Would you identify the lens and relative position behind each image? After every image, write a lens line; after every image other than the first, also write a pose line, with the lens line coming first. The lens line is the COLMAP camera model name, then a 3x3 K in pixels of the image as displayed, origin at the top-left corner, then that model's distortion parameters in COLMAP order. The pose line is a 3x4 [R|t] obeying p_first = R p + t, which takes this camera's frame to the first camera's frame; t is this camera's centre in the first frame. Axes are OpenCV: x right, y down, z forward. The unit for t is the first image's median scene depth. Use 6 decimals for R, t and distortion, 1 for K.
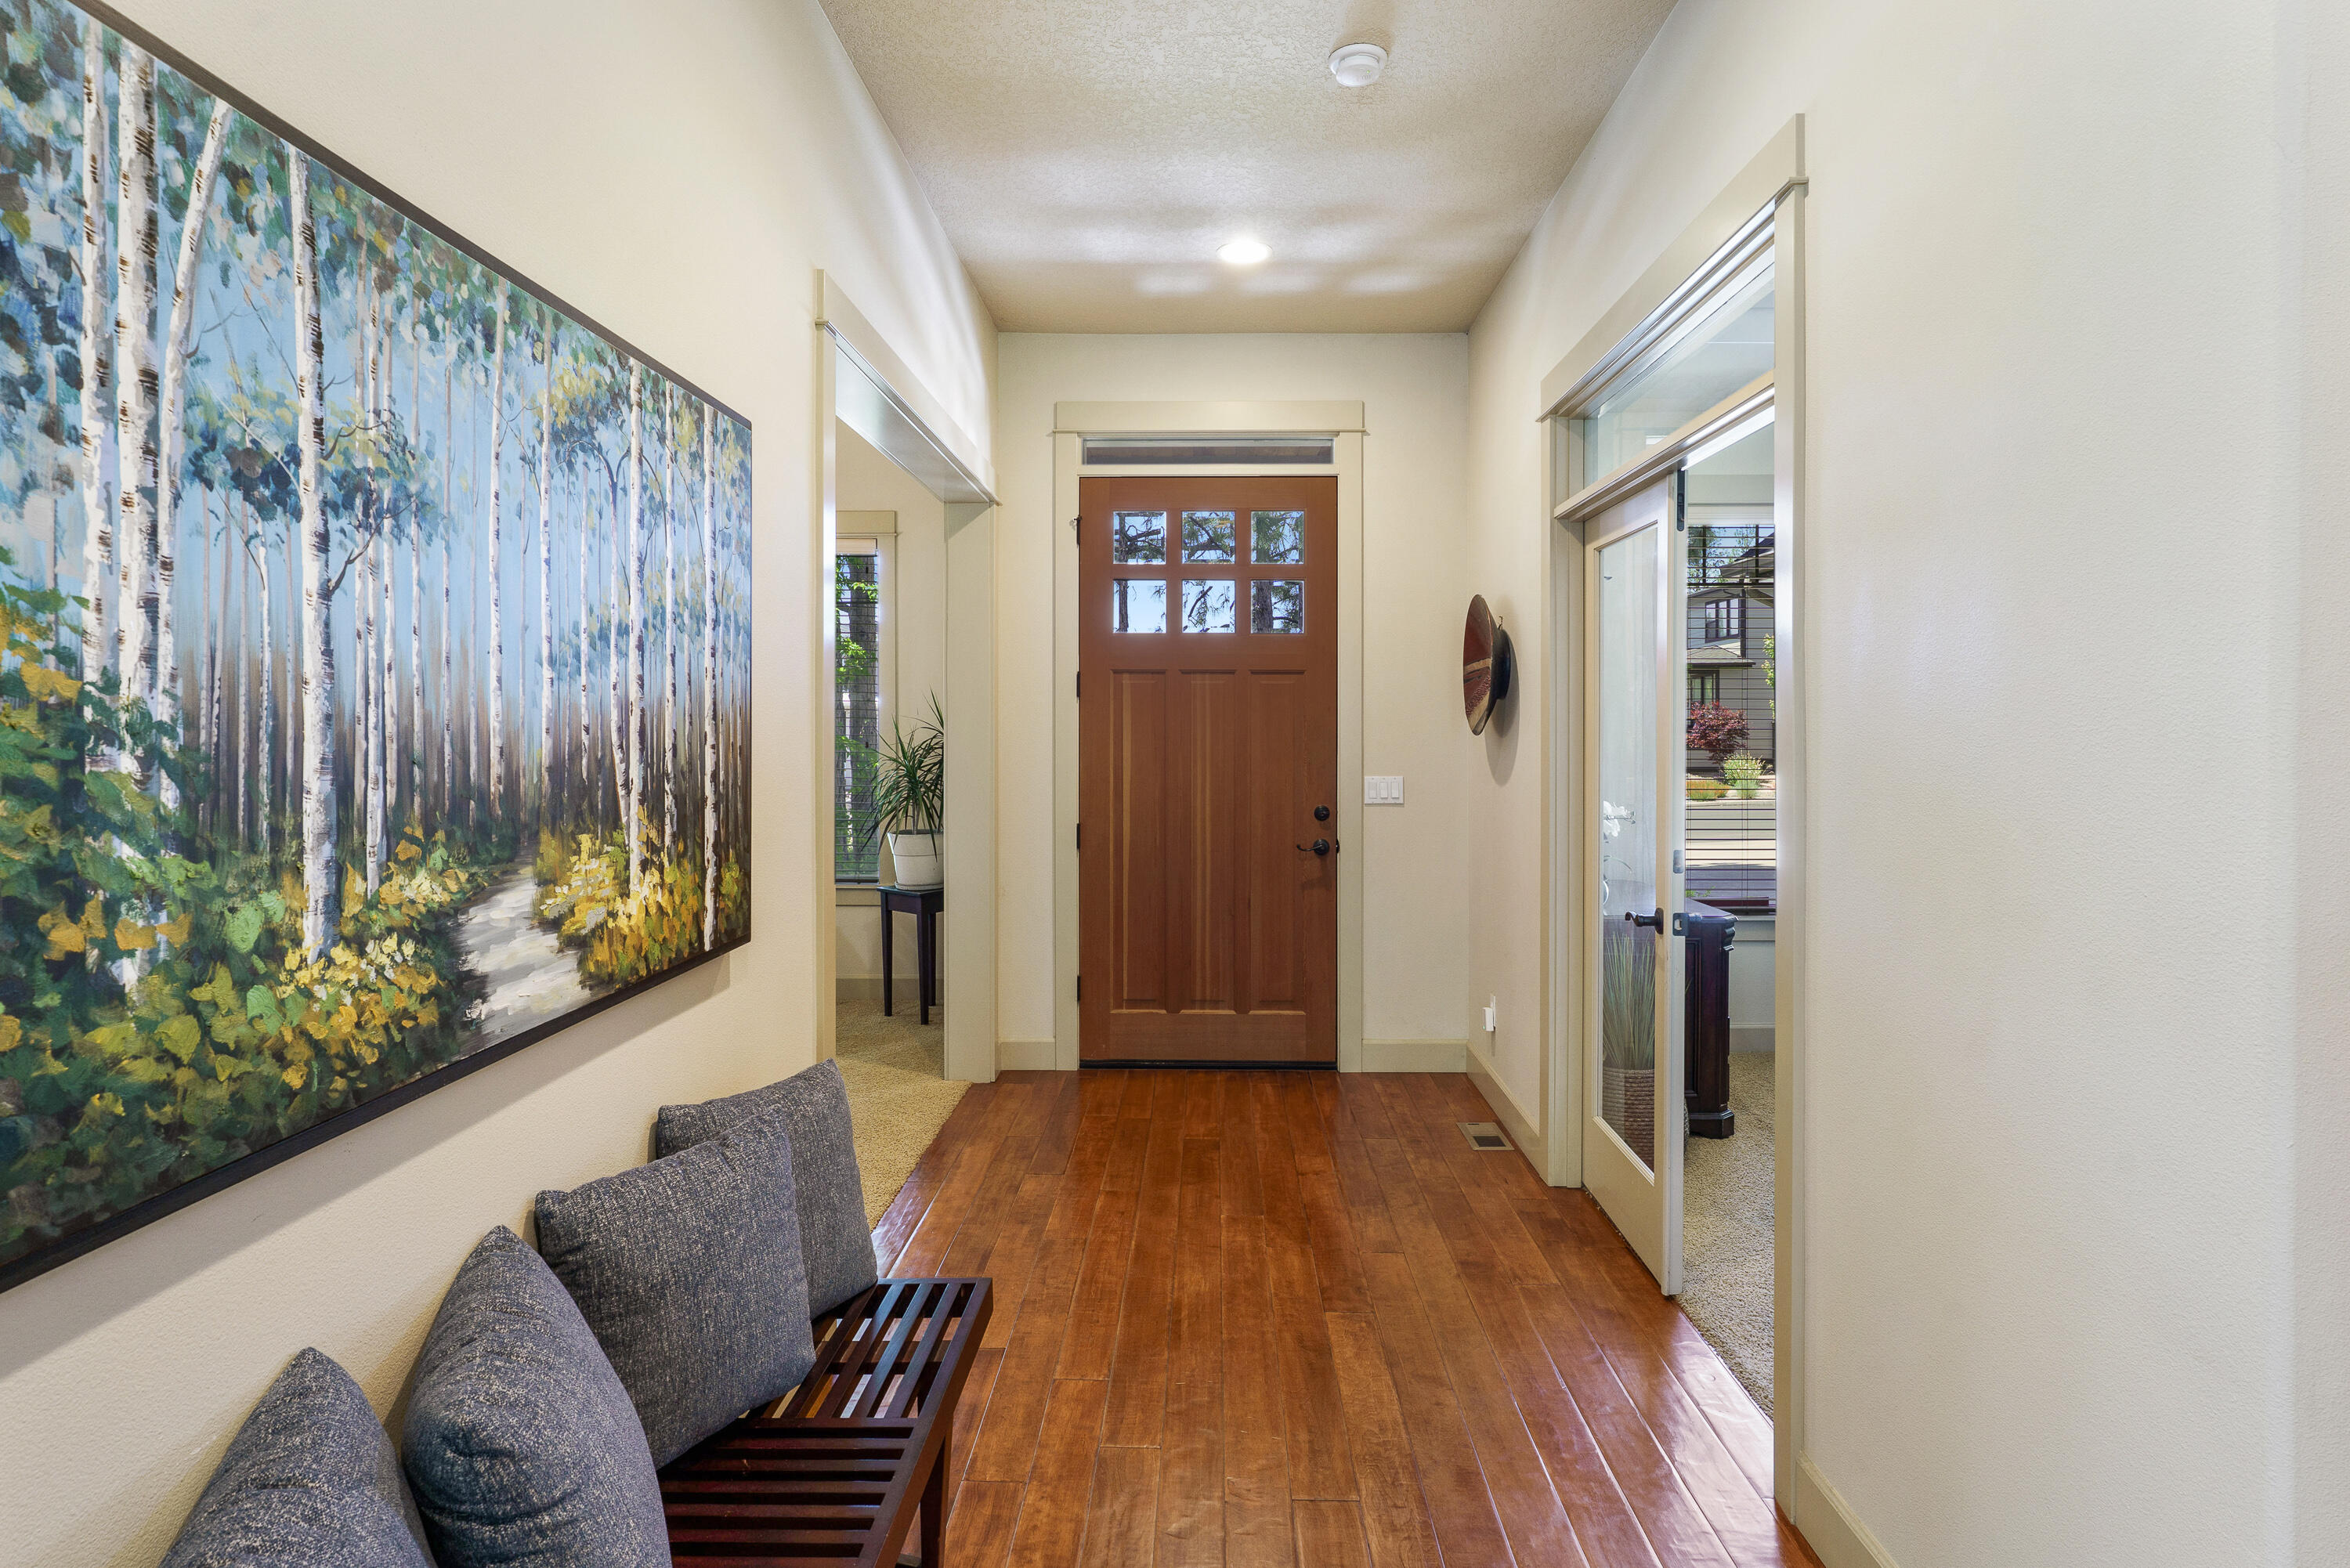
lens RADIAL K [[1207.1, 0, 1180.6], [0, 1207.1, 776.7], [0, 0, 1]] dist [-0.001526, -0.000041]
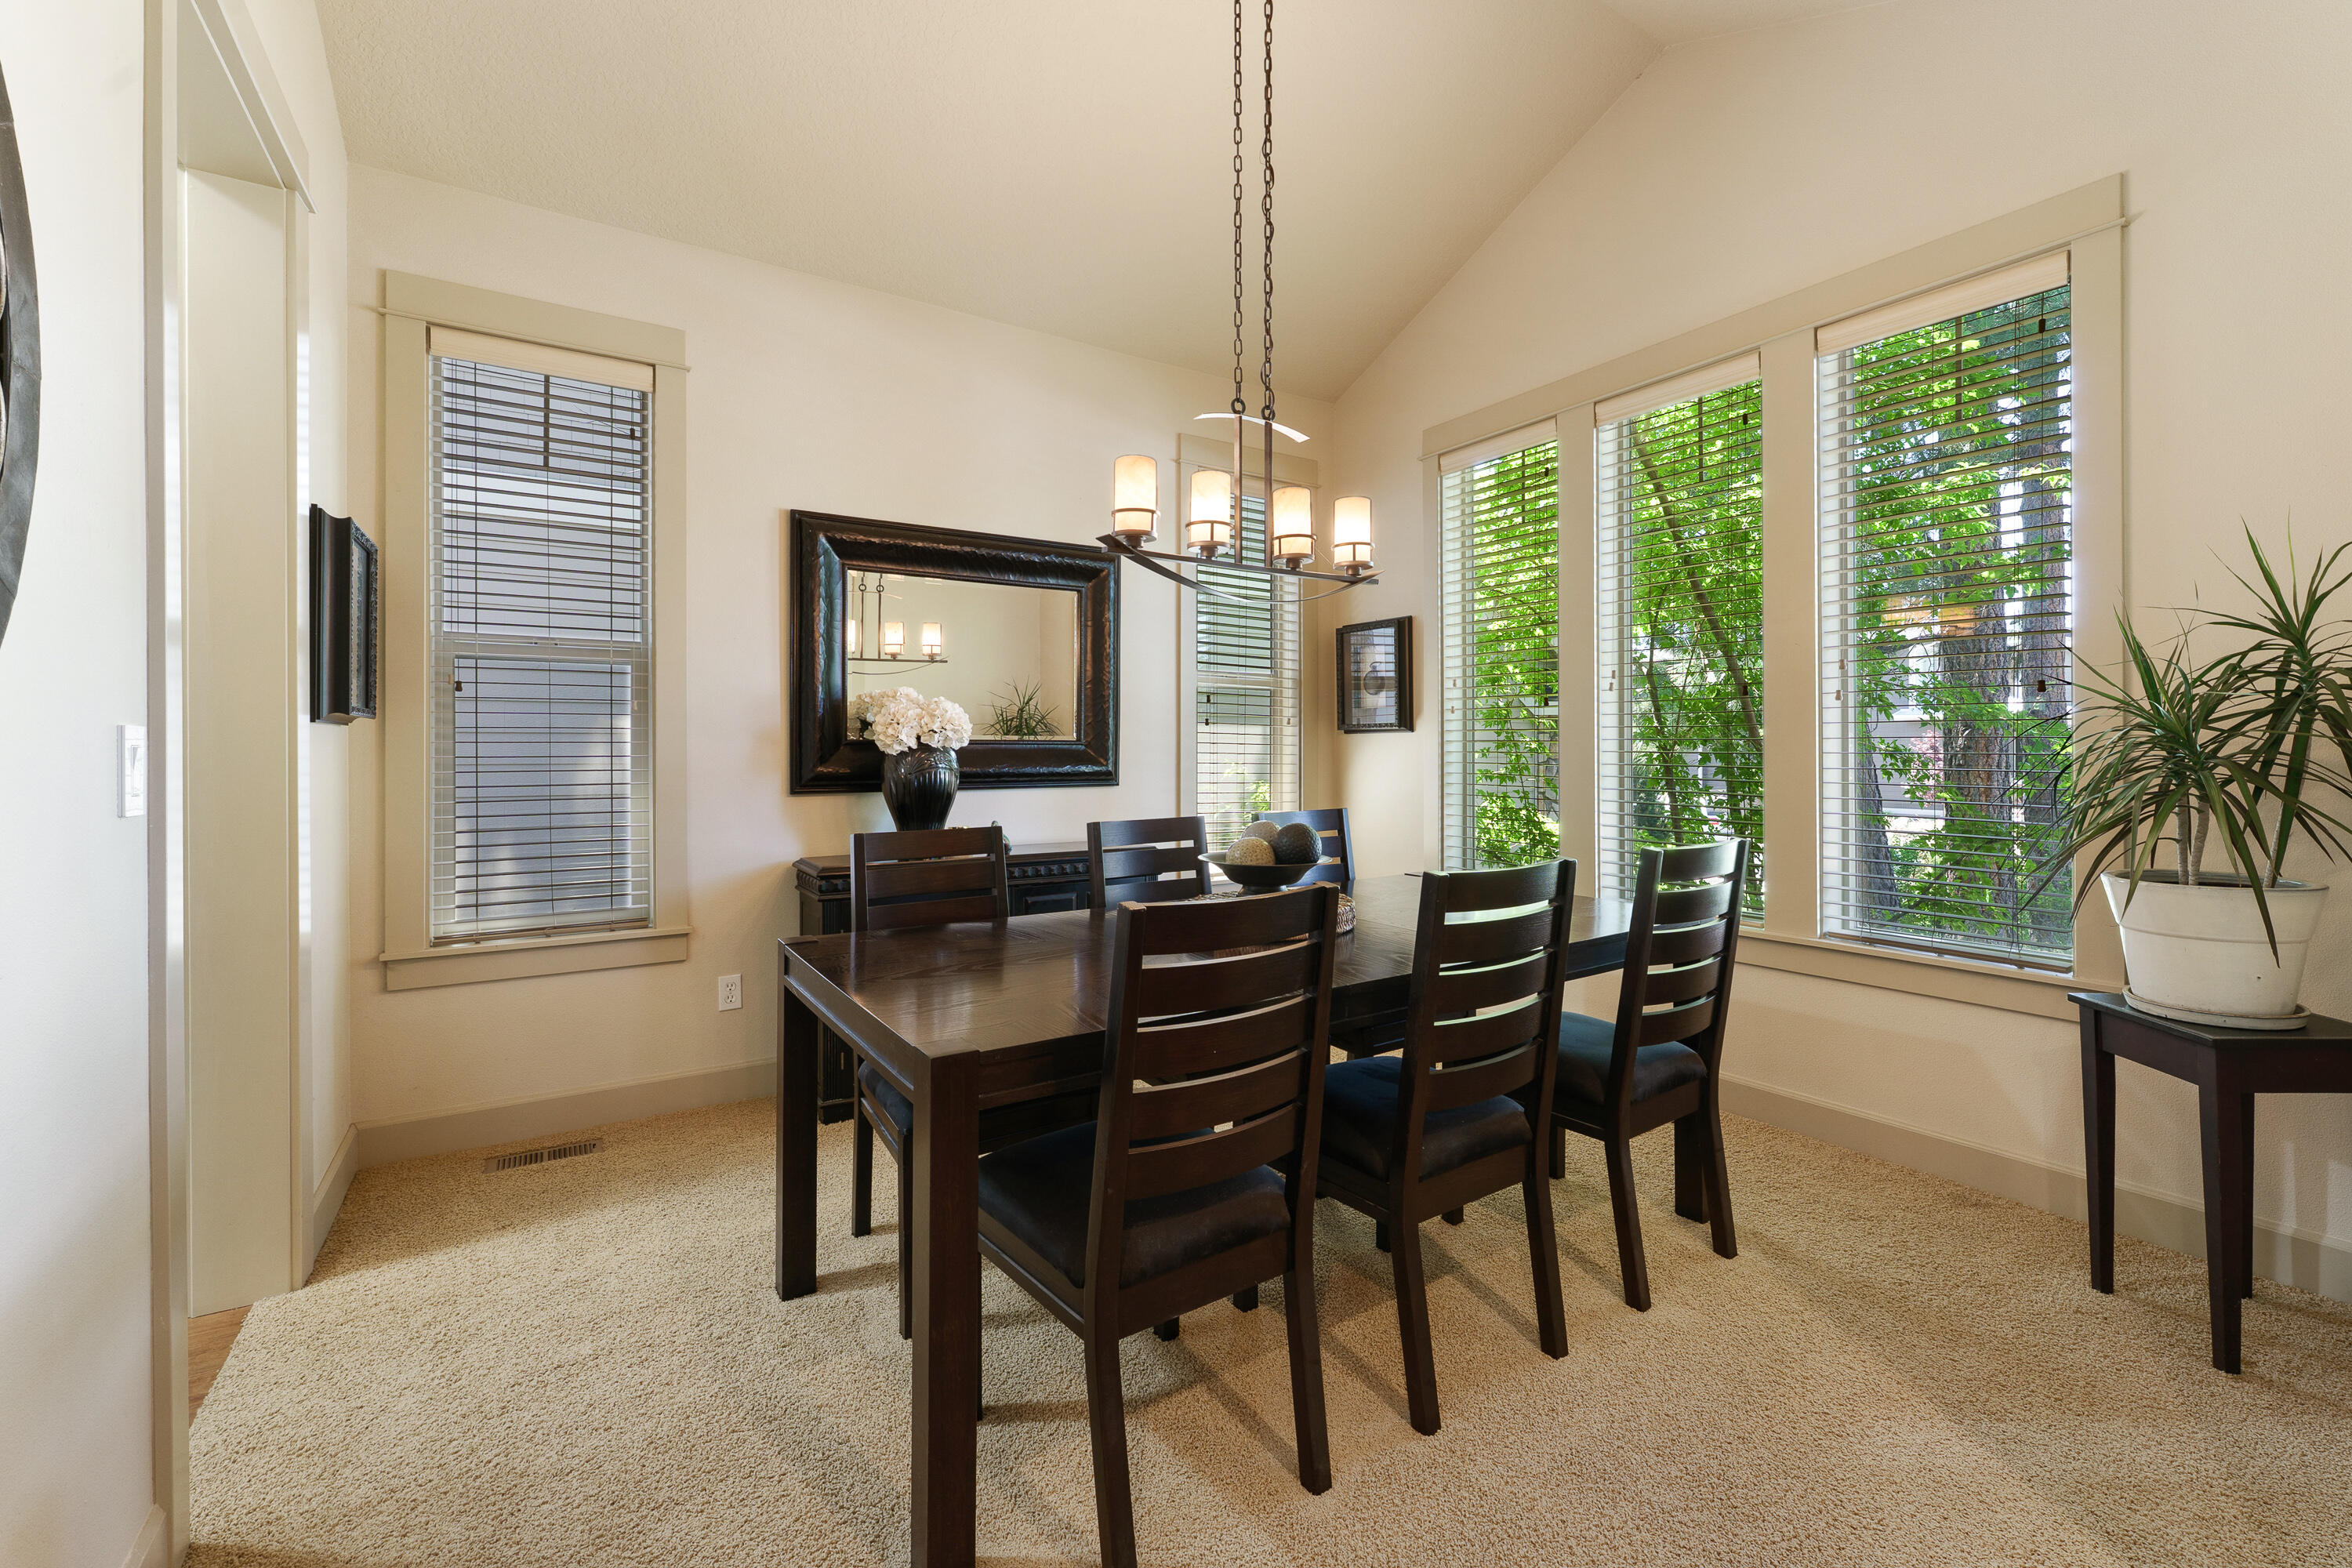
lens RADIAL K [[980.3, 0, 1175.4], [0, 980.3, 765.6], [0, 0, 1]] dist [0.013225, -0.002011]
pose [[0.539356, -0.002587, -0.842074, -0.121407], [0.000800, 0.999996, -0.002559, 0.008312], [0.842077, 0.000706, 0.539356, 0.524445]]
